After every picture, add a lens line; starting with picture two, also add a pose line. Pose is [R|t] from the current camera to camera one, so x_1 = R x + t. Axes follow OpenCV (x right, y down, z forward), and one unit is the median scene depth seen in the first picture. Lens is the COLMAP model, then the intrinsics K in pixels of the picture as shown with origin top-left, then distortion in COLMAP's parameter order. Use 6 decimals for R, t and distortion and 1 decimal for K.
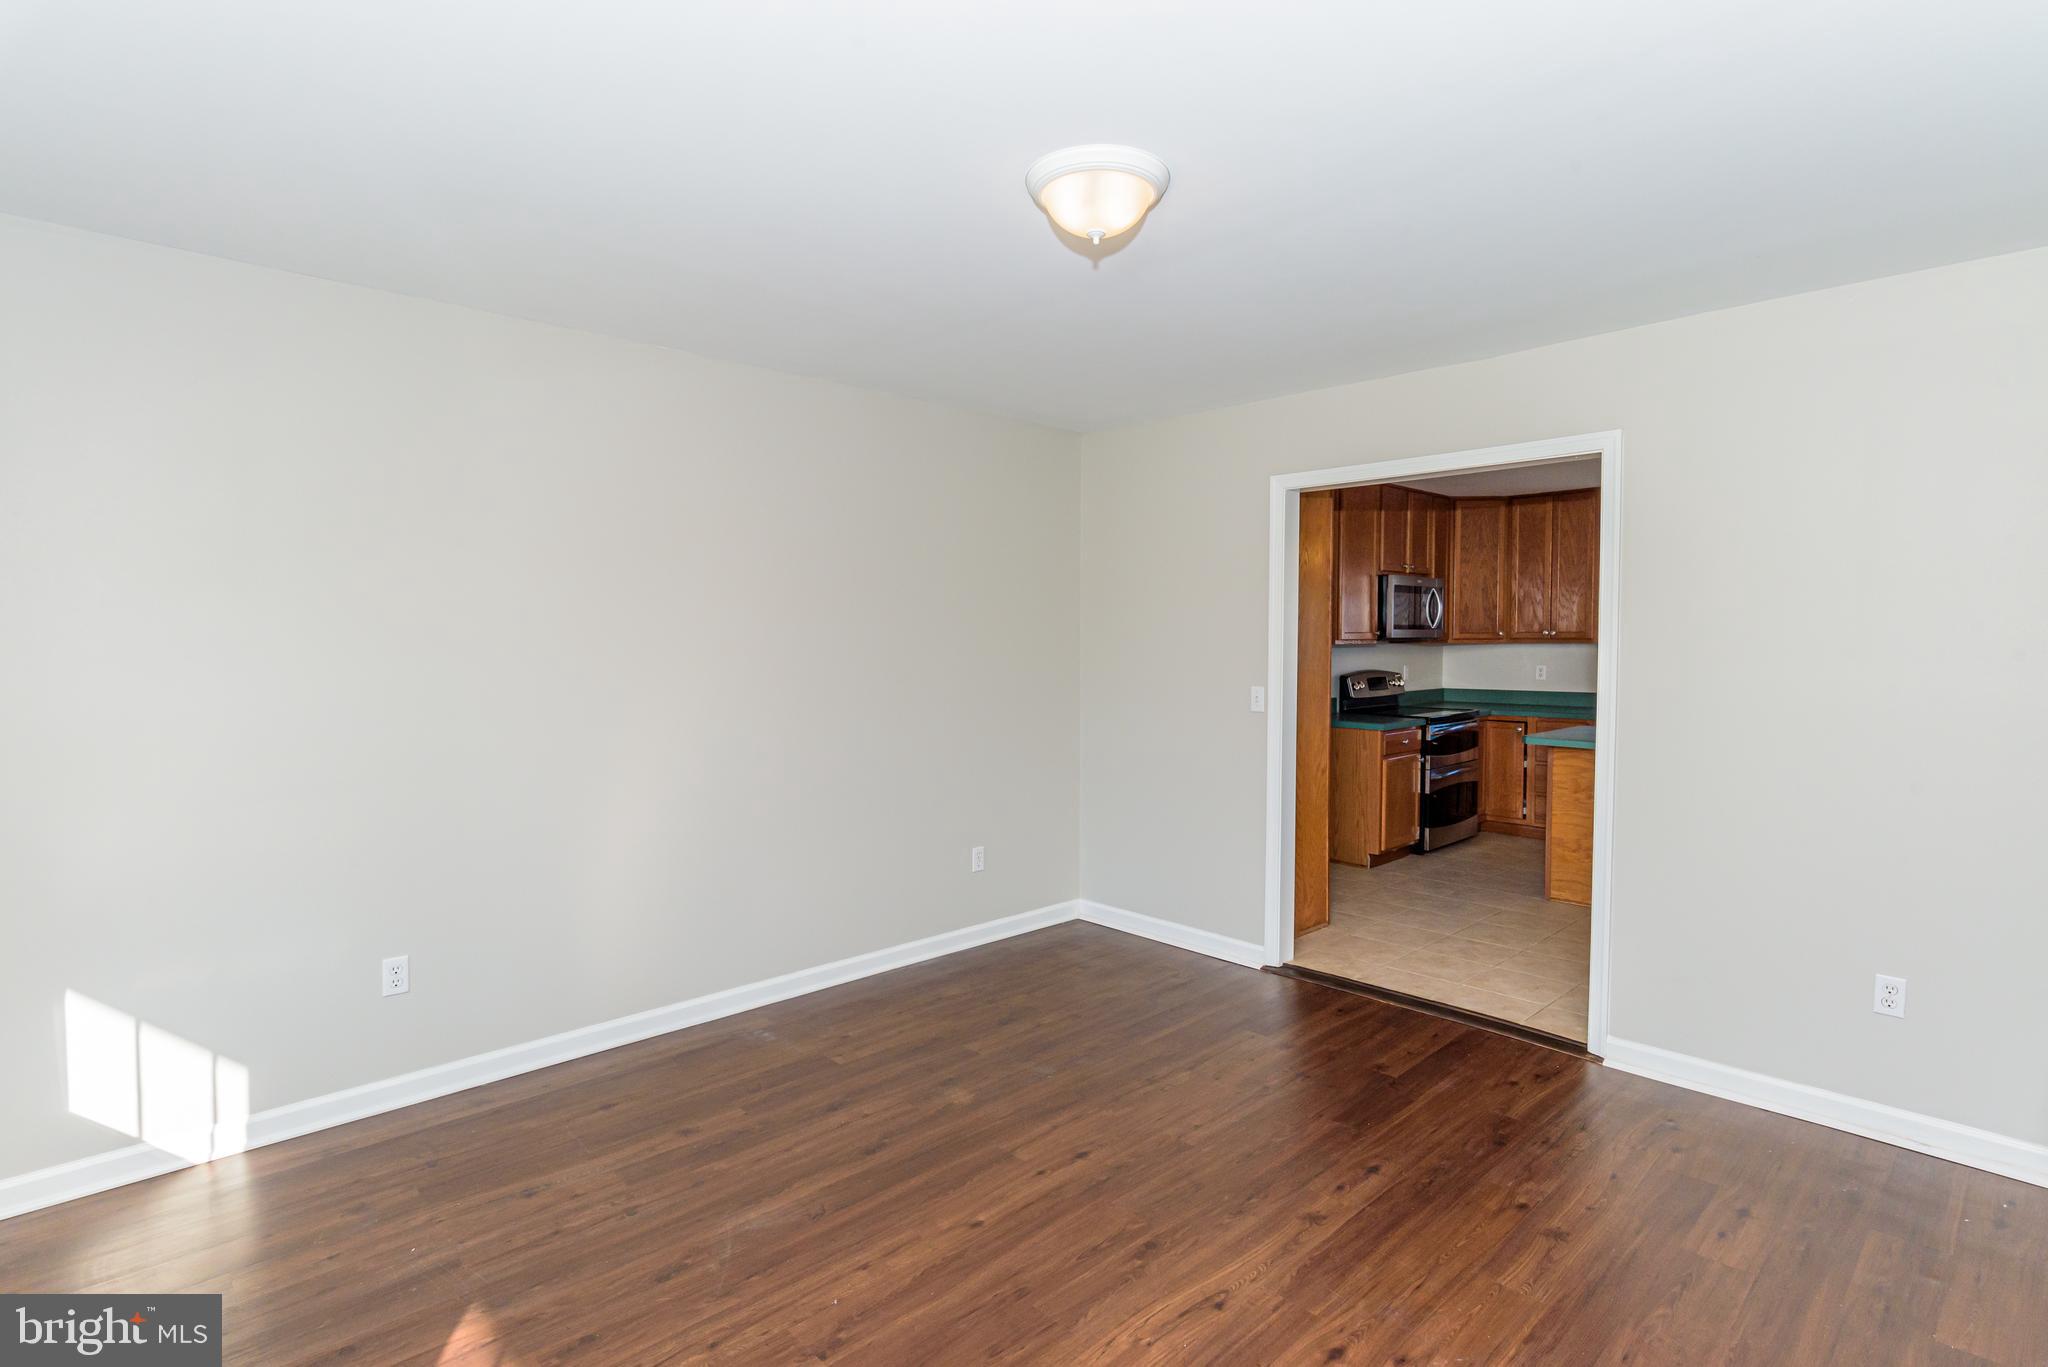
lens RADIAL K [[999.5, 0, 1031.0], [0, 999.5, 689.3], [0, 0, 1]] dist [0.000720, 0.000291]
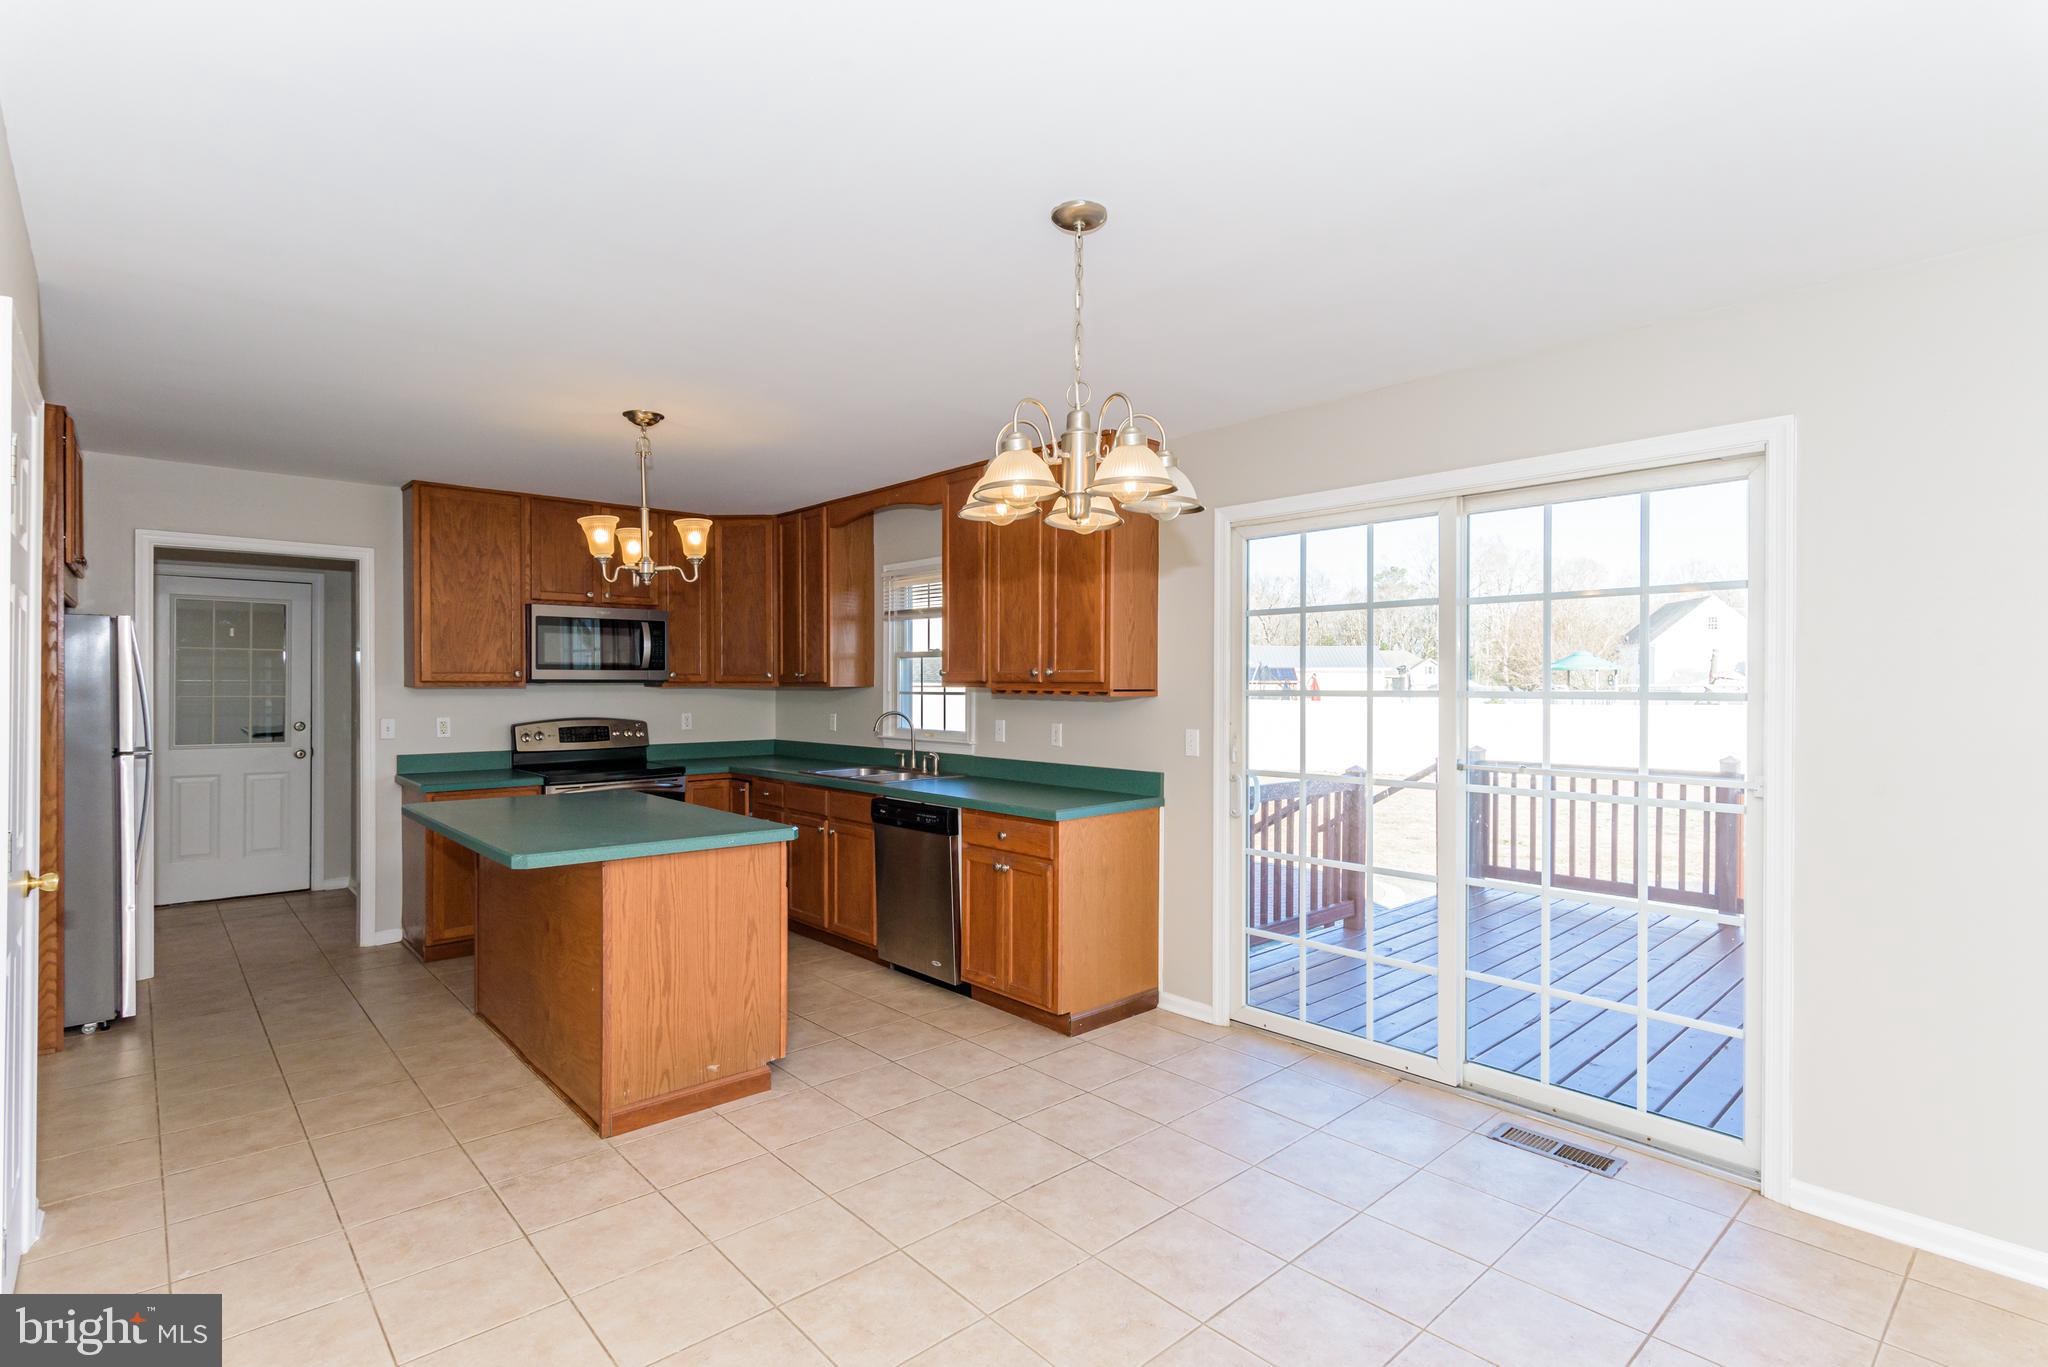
lens RADIAL K [[999.5, 0, 1031.0], [0, 999.5, 689.3], [0, 0, 1]] dist [0.000720, 0.000291]
pose [[0.999962, 0.008653, 0.000976, 0.713820], [-0.008599, 0.998902, -0.046059, -0.008136], [-0.001374, 0.046049, 0.998938, 0.174792]]
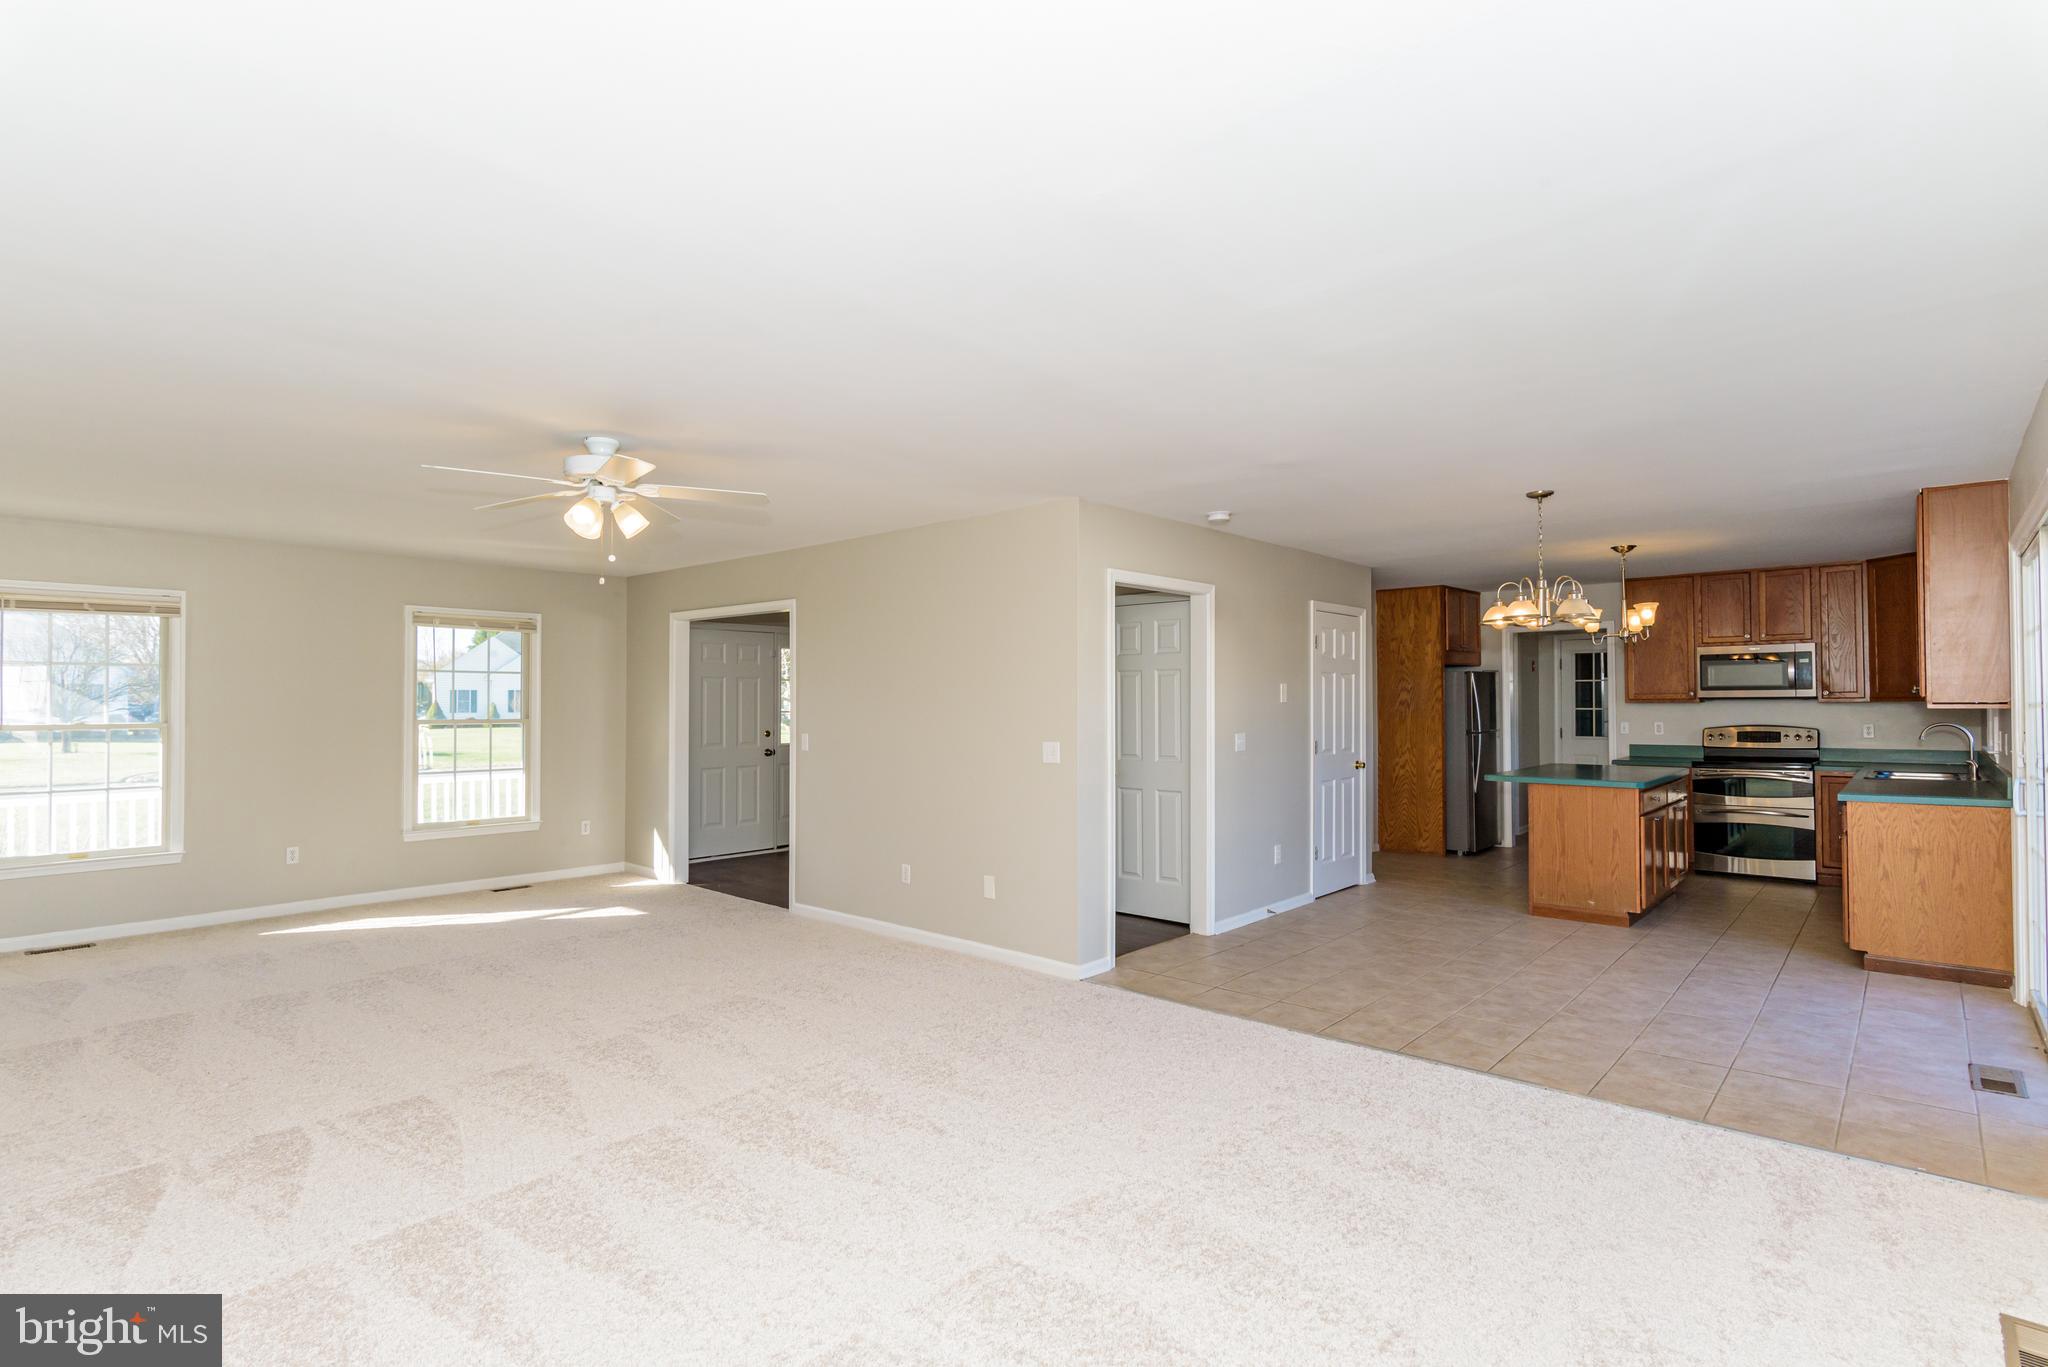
lens RADIAL K [[999.5, 0, 1031.0], [0, 999.5, 689.3], [0, 0, 1]] dist [0.000720, 0.000291]
pose [[0.117719, -0.009272, -0.993004, 1.369749], [-0.045898, 0.998837, -0.014767, -0.005131], [0.991986, 0.047316, 0.117157, 0.048433]]
